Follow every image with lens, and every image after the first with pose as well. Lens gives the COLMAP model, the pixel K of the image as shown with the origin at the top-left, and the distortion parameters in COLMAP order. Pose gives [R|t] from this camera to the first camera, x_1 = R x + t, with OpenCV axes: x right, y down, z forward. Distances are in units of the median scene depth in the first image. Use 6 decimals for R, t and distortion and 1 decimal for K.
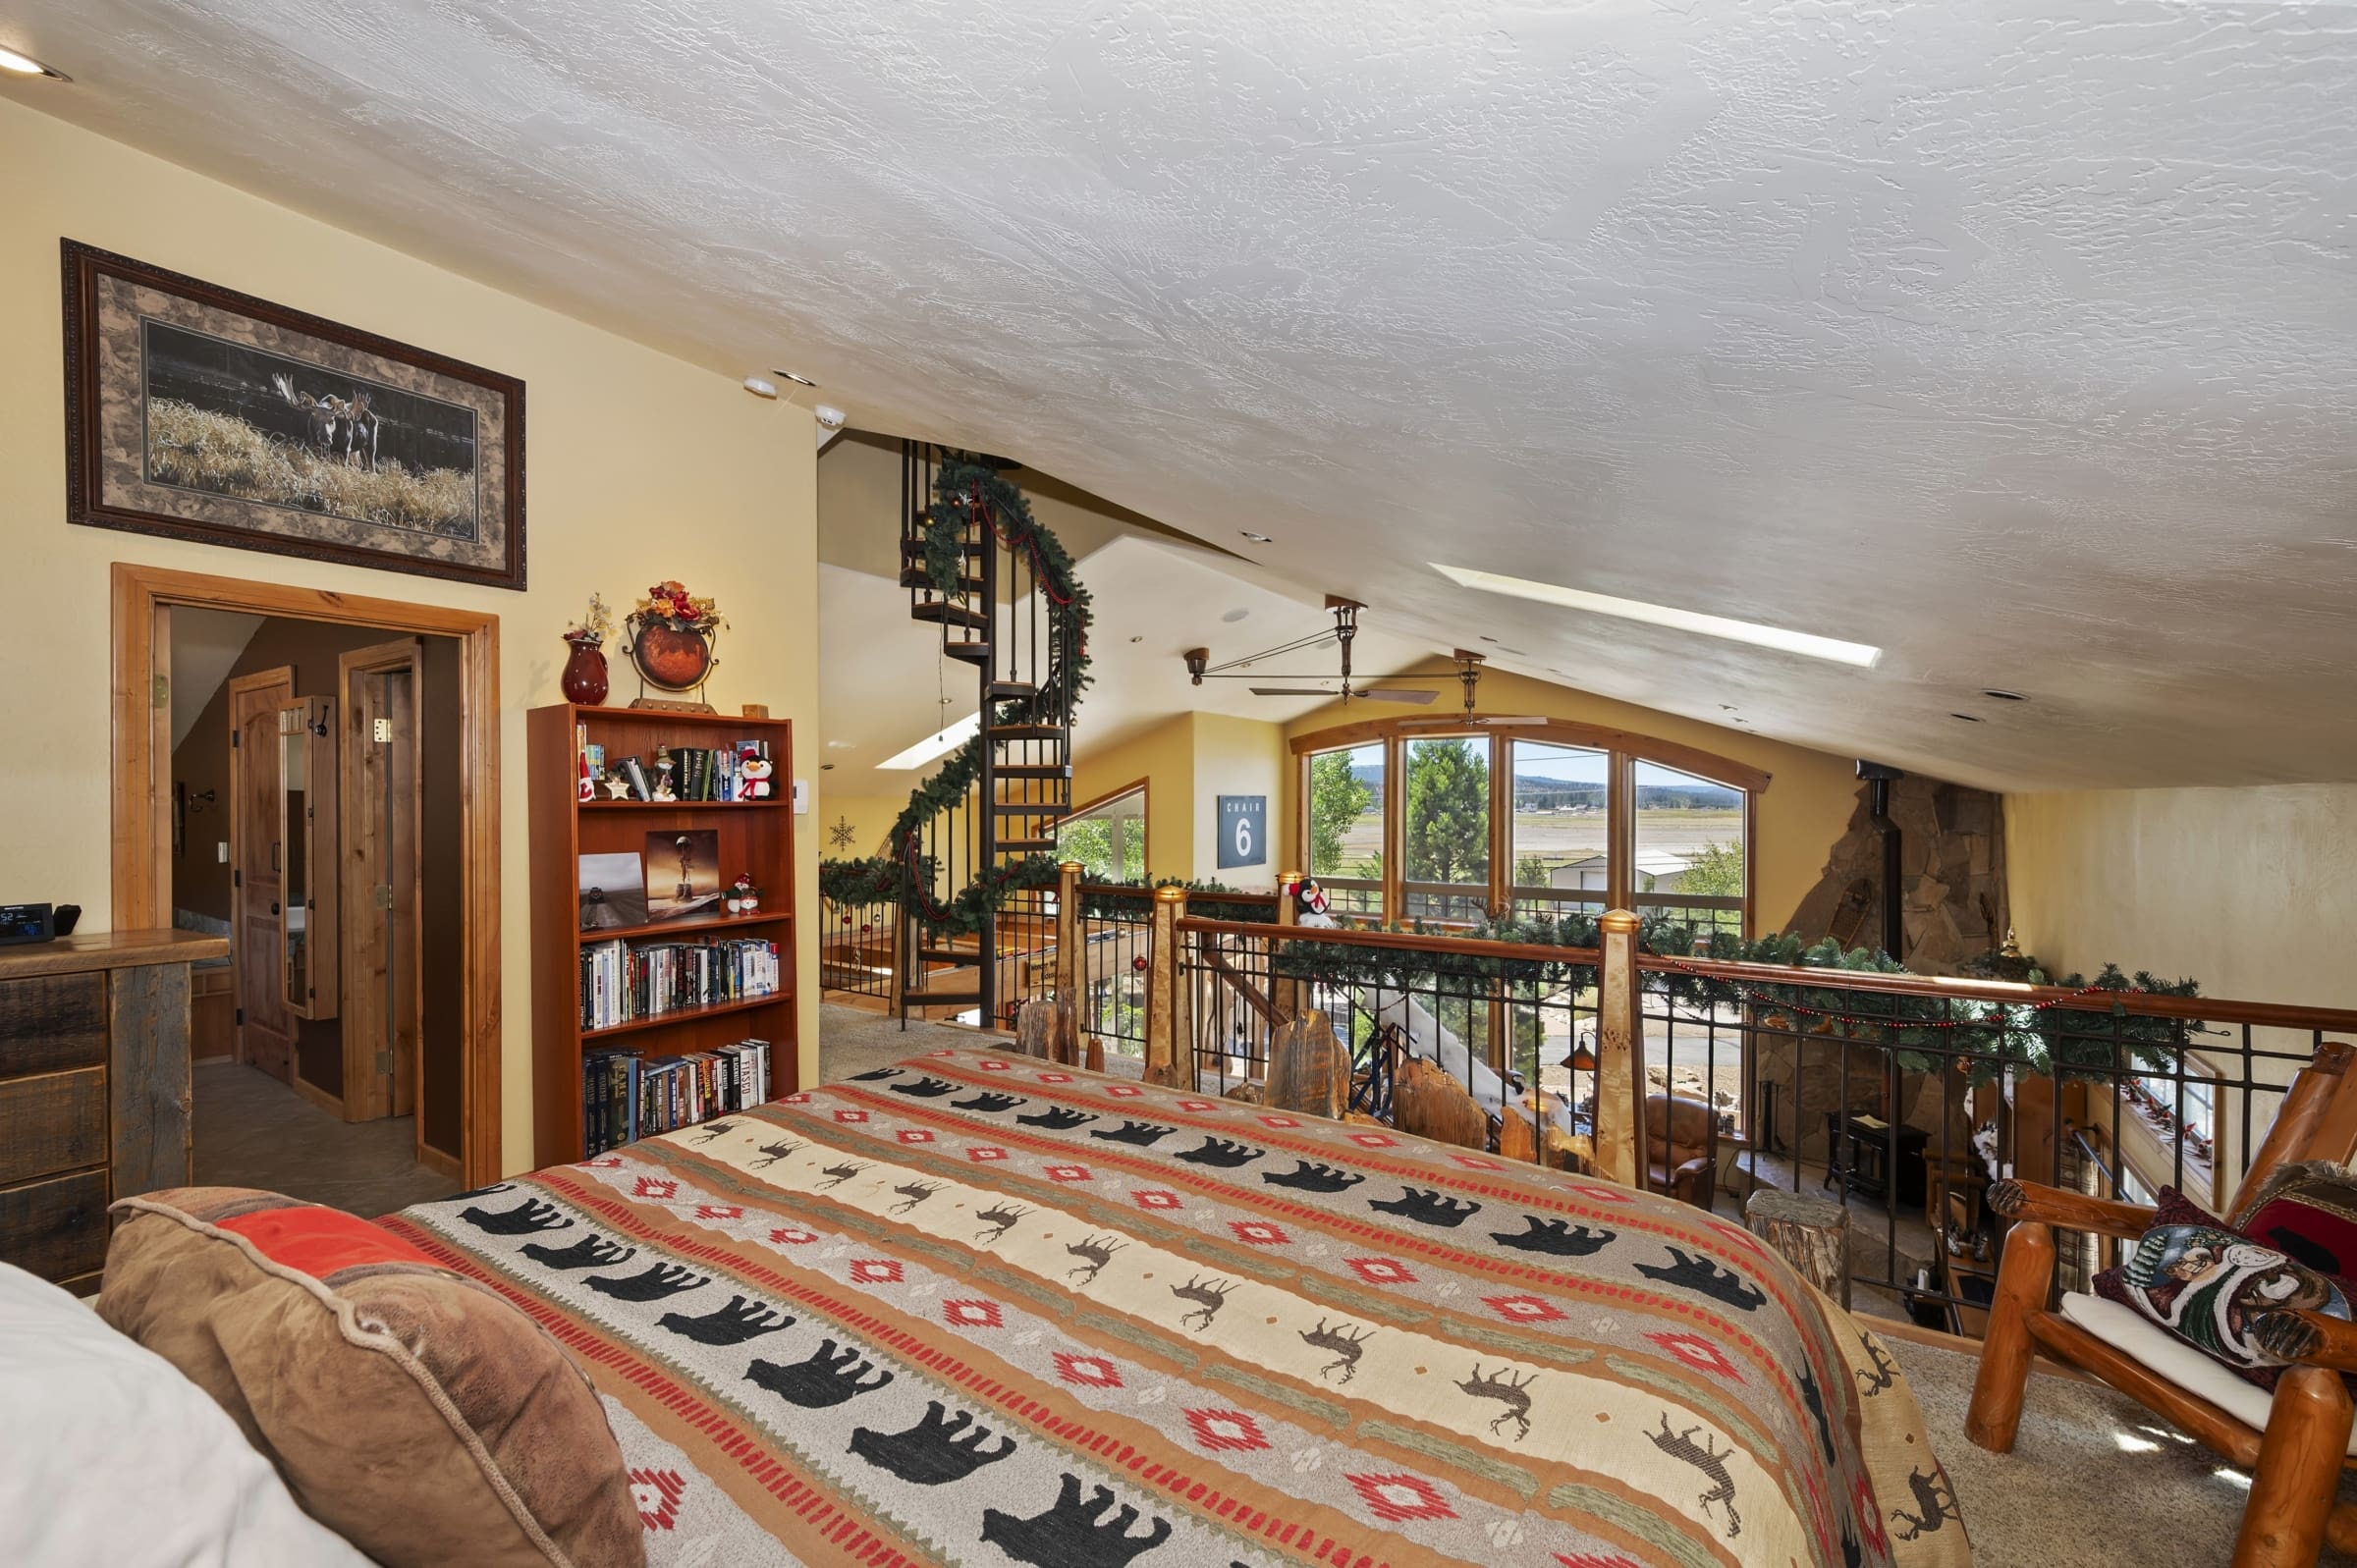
lens RADIAL K [[950.9, 0, 1189.2], [0, 950.9, 805.9], [0, 0, 1]] dist [-0.002966, 0.001165]
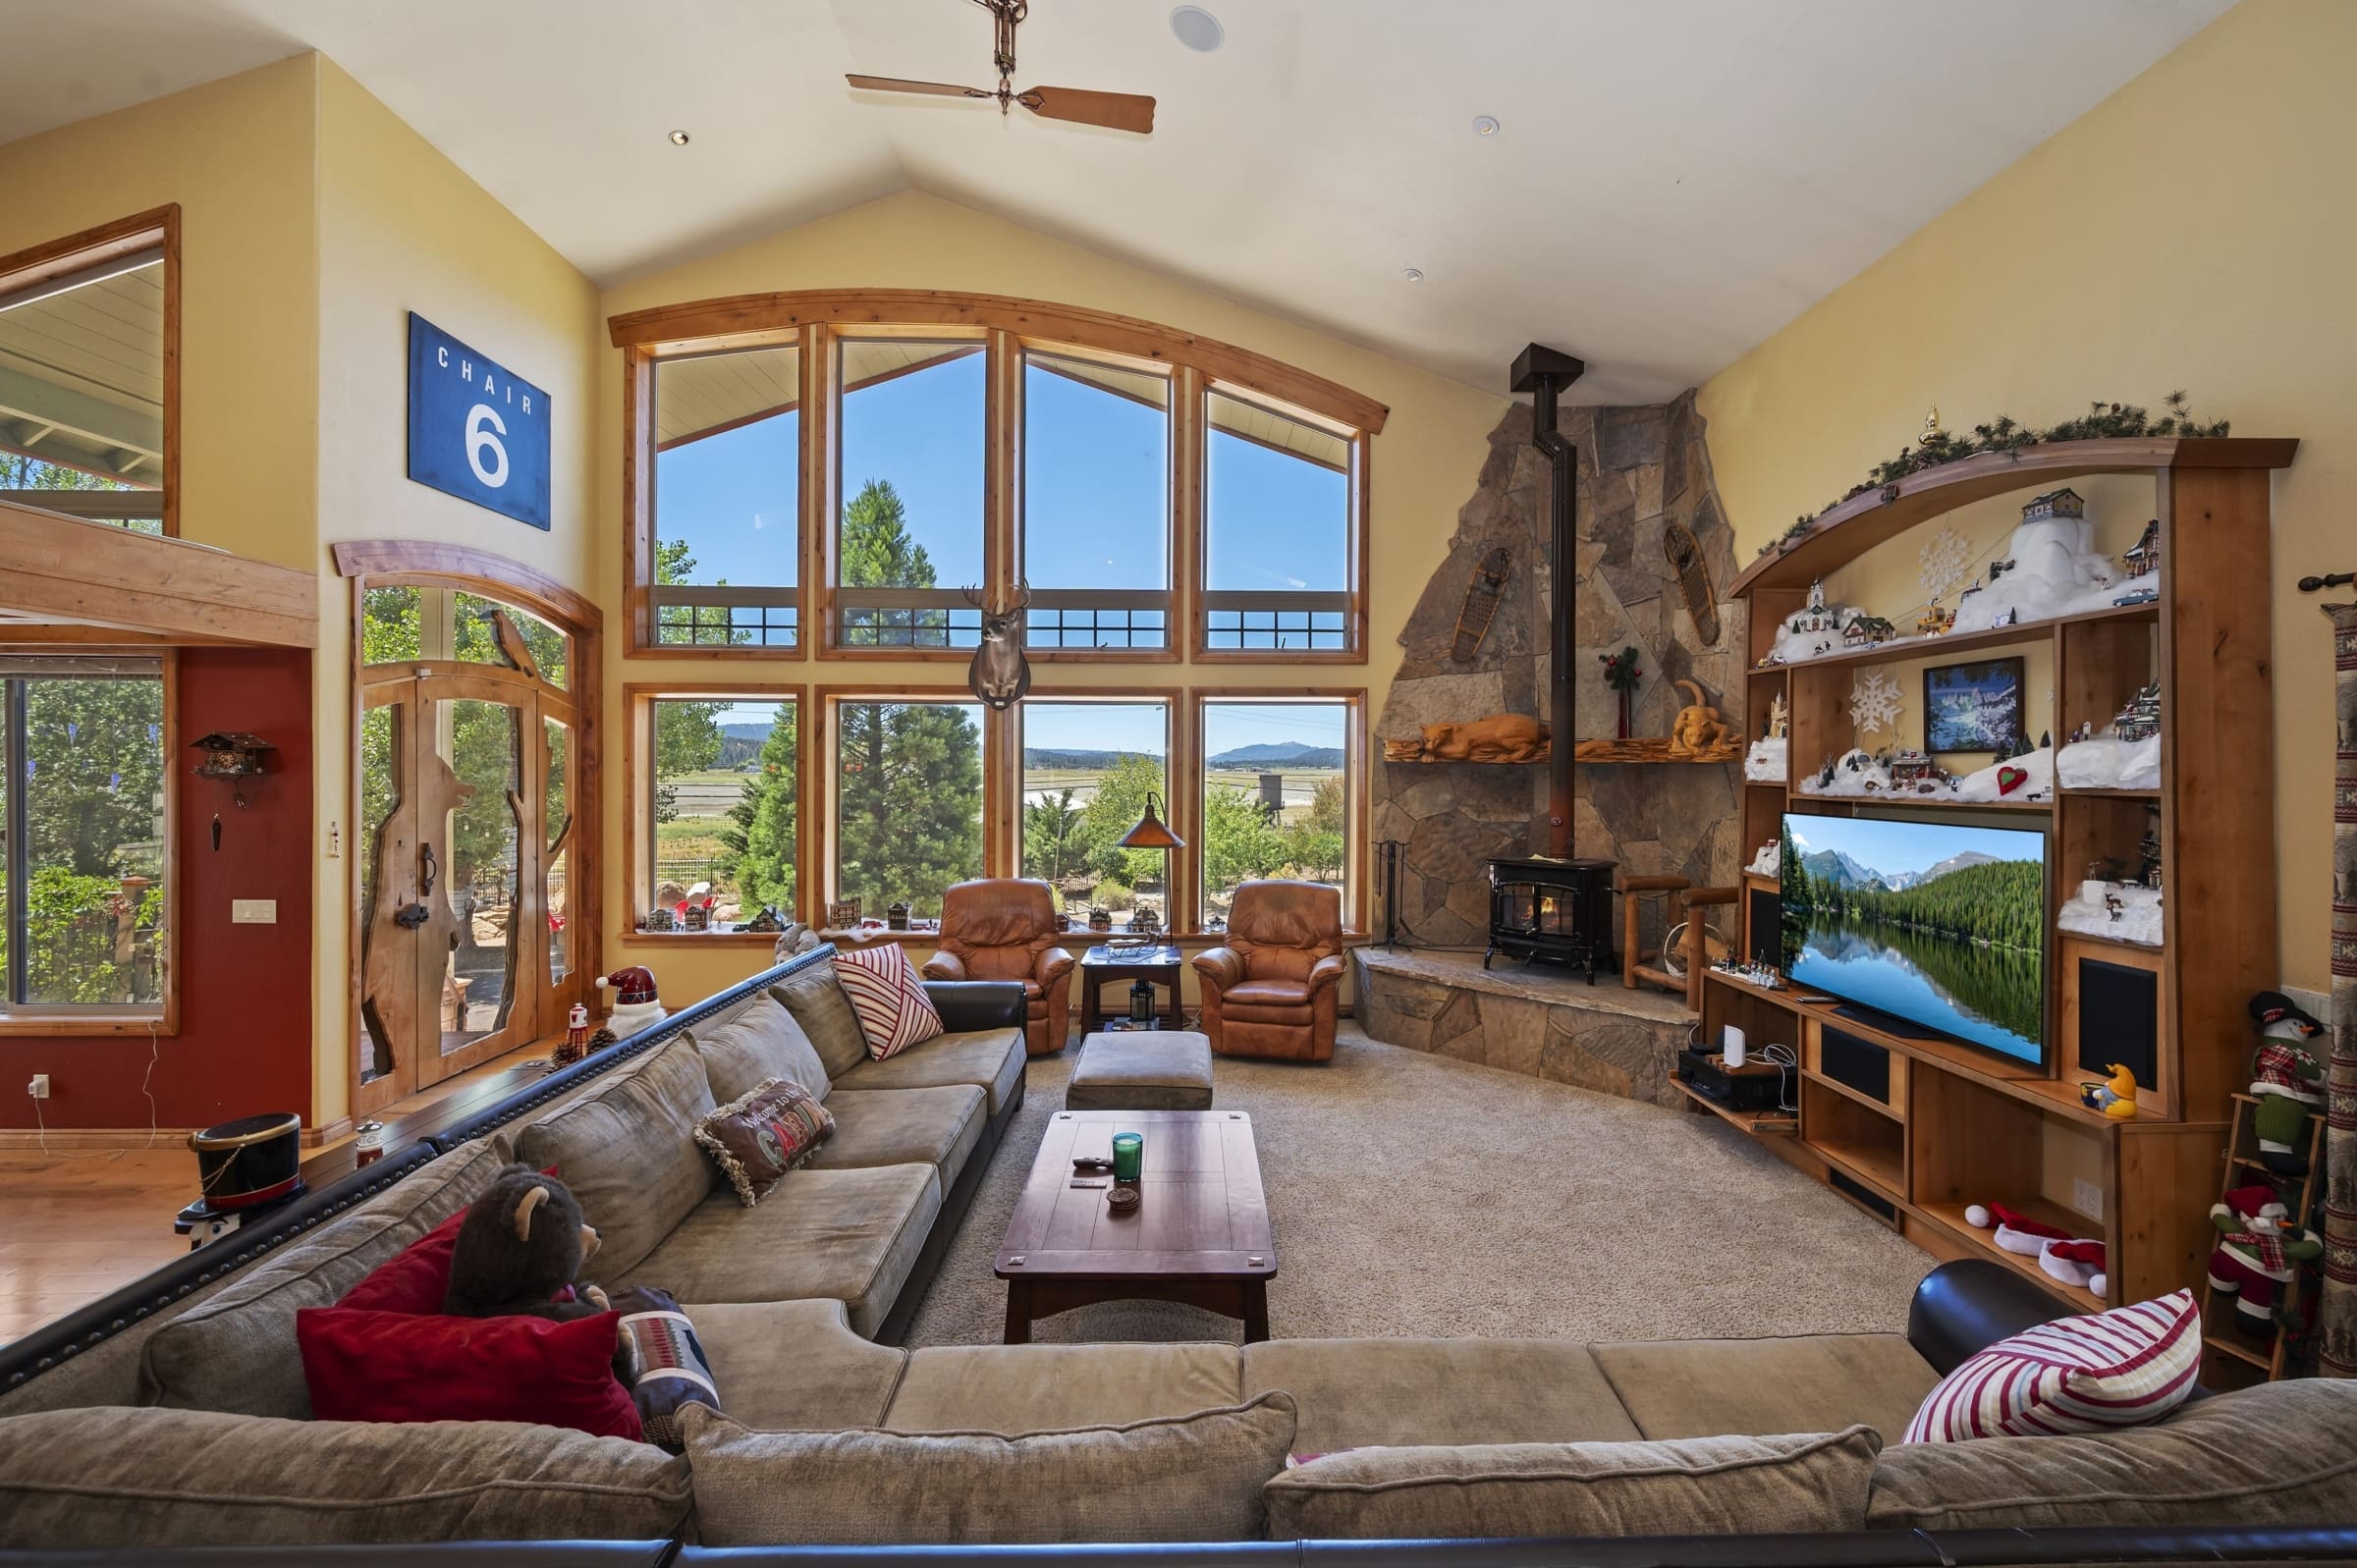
lens RADIAL K [[950.9, 0, 1175.9], [0, 950.9, 773.2], [0, 0, 1]] dist [-0.002966, 0.001165]
pose [[0.817967, -0.001500, 0.575263, 0.079789], [-0.003890, 0.999959, 0.008138, 0.232295], [-0.575252, -0.008895, 0.817928, 0.515511]]
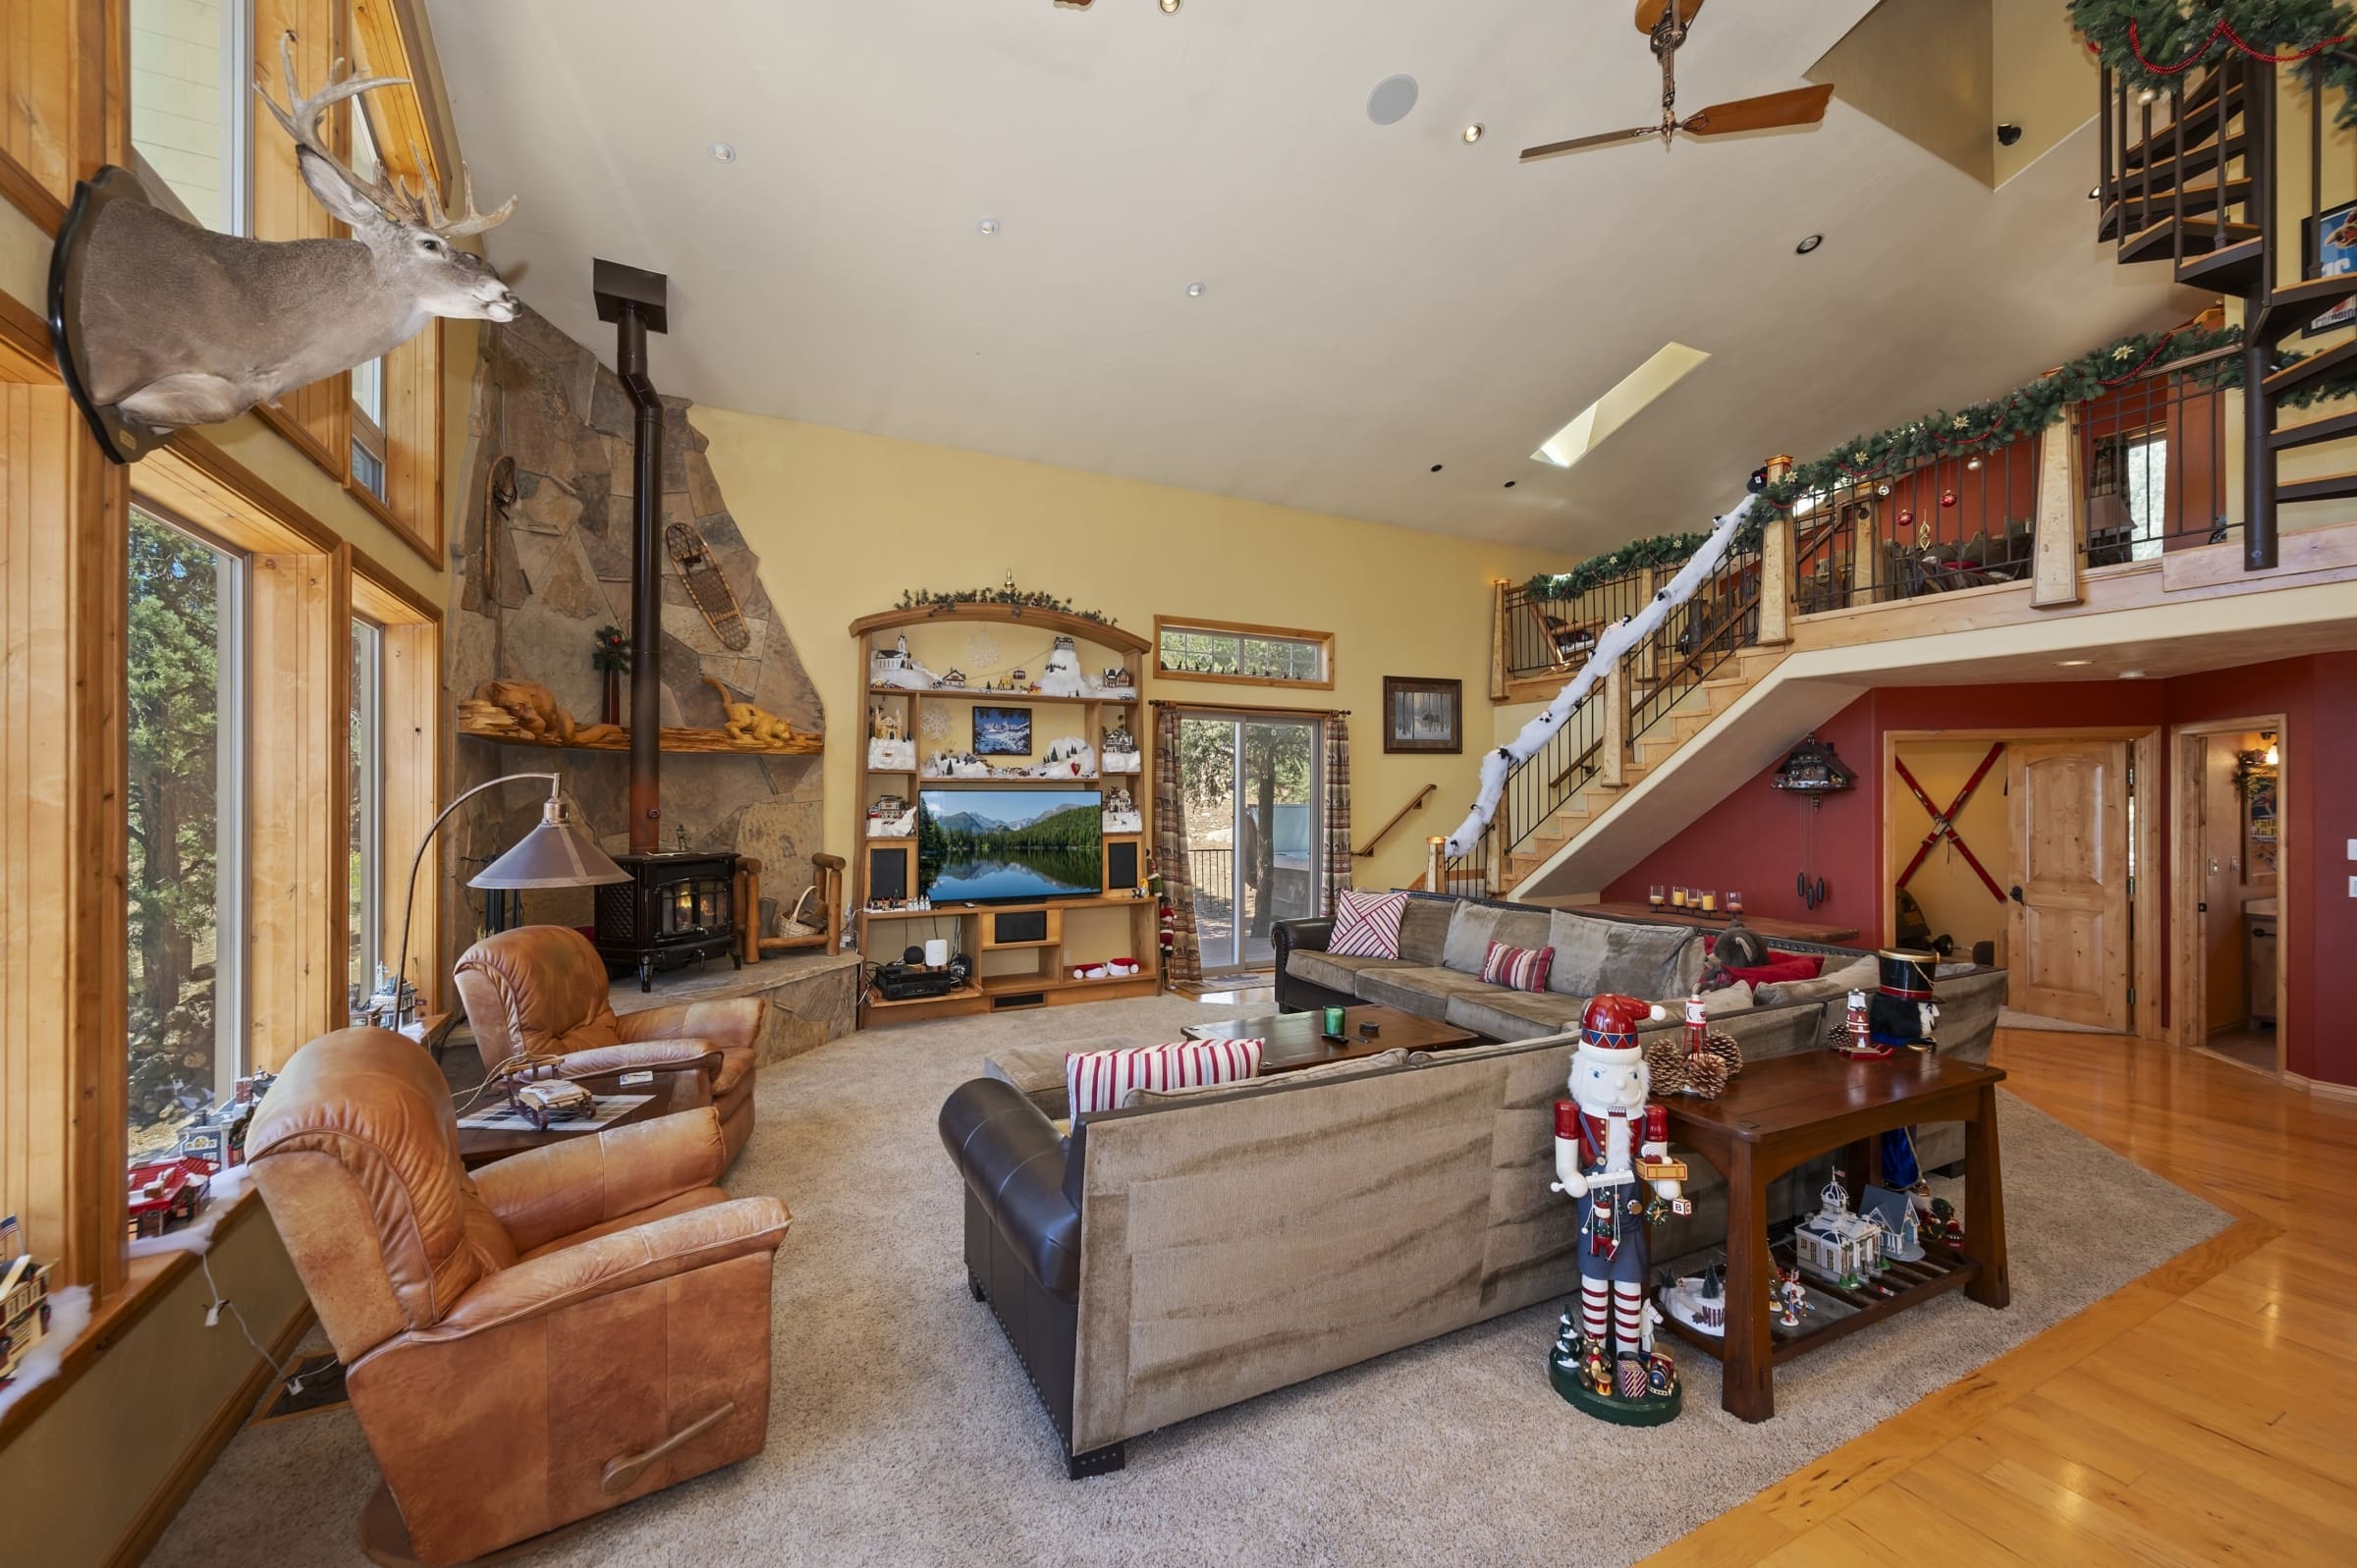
lens RADIAL K [[950.9, 0, 1179.5], [0, 950.9, 796.7], [0, 0, 1]] dist [-0.002966, 0.001165]
pose [[-0.885020, -0.001261, 0.465551, 0.106595], [-0.000719, 0.999999, 0.001342, 0.257305], [-0.465552, 0.000853, -0.885020, 1.241586]]
